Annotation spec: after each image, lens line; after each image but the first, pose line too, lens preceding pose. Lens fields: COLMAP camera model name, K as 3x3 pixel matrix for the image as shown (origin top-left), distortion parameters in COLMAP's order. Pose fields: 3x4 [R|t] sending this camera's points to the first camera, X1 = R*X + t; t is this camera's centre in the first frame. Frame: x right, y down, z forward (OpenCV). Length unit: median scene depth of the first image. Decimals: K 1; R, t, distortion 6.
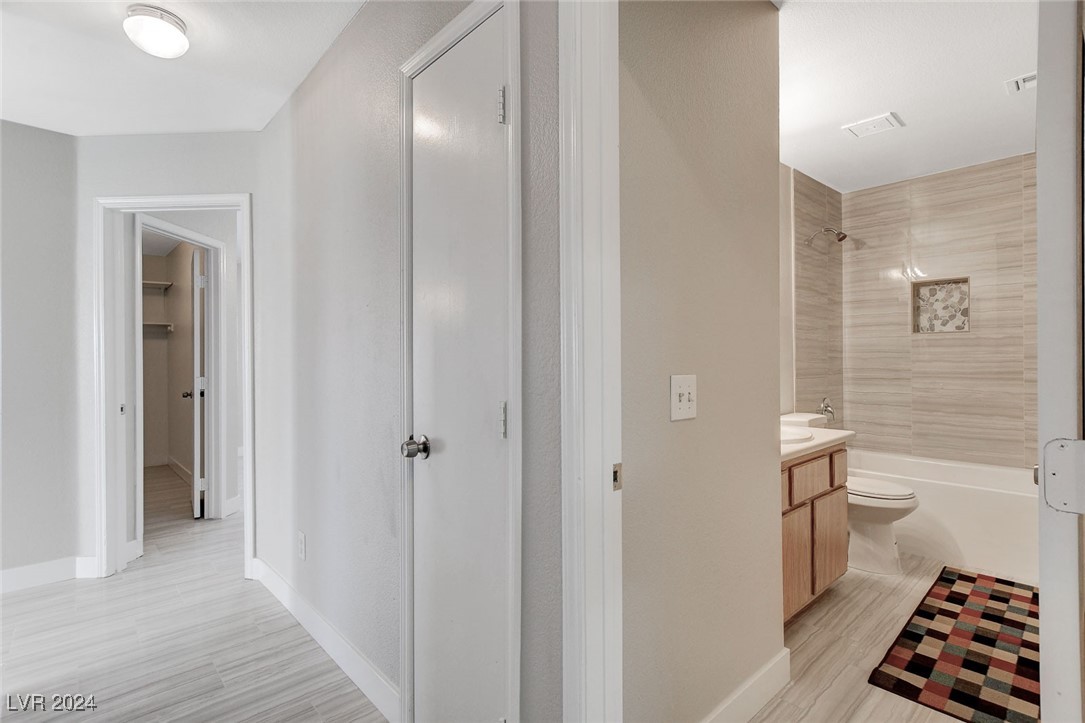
lens RADIAL K [[519.9, 0, 535.8], [0, 519.9, 361.2], [0, 0, 1]] dist [0.002160, -0.000190]
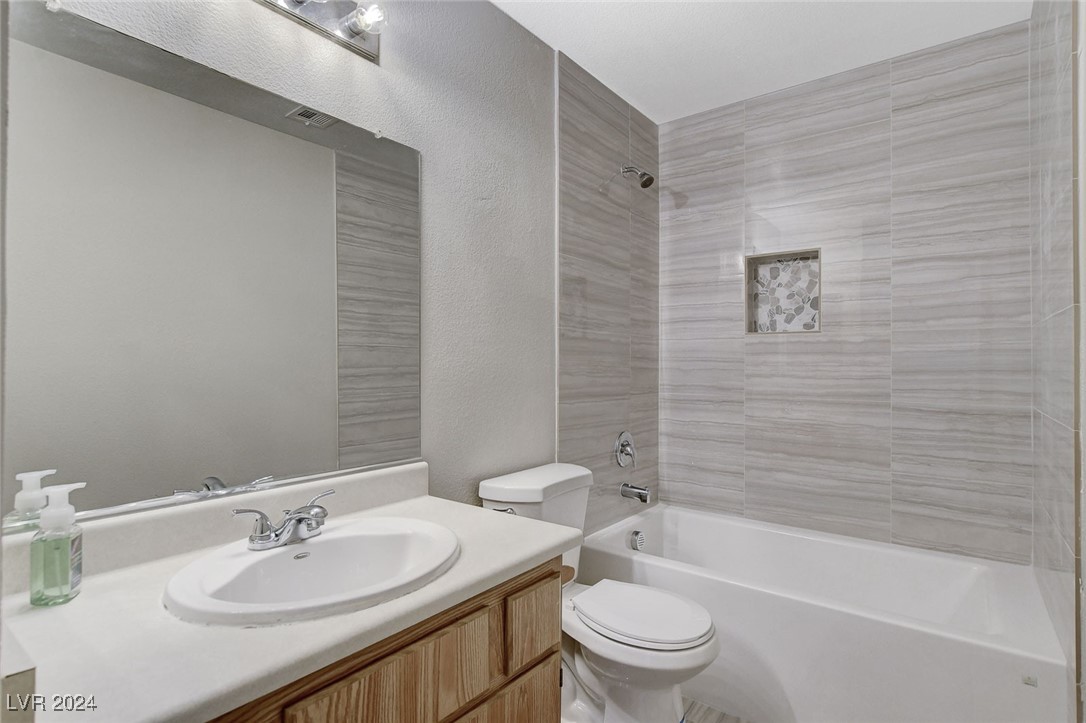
lens RADIAL K [[557.4, 0, 538.1], [0, 557.4, 362.1], [0, 0, 1]] dist [0.002836, 0.002290]
pose [[0.981783, 0.011725, 0.189646, 0.326433], [-0.010326, 0.999912, -0.008365, -0.008126], [-0.189727, 0.006255, 0.981817, 0.350306]]
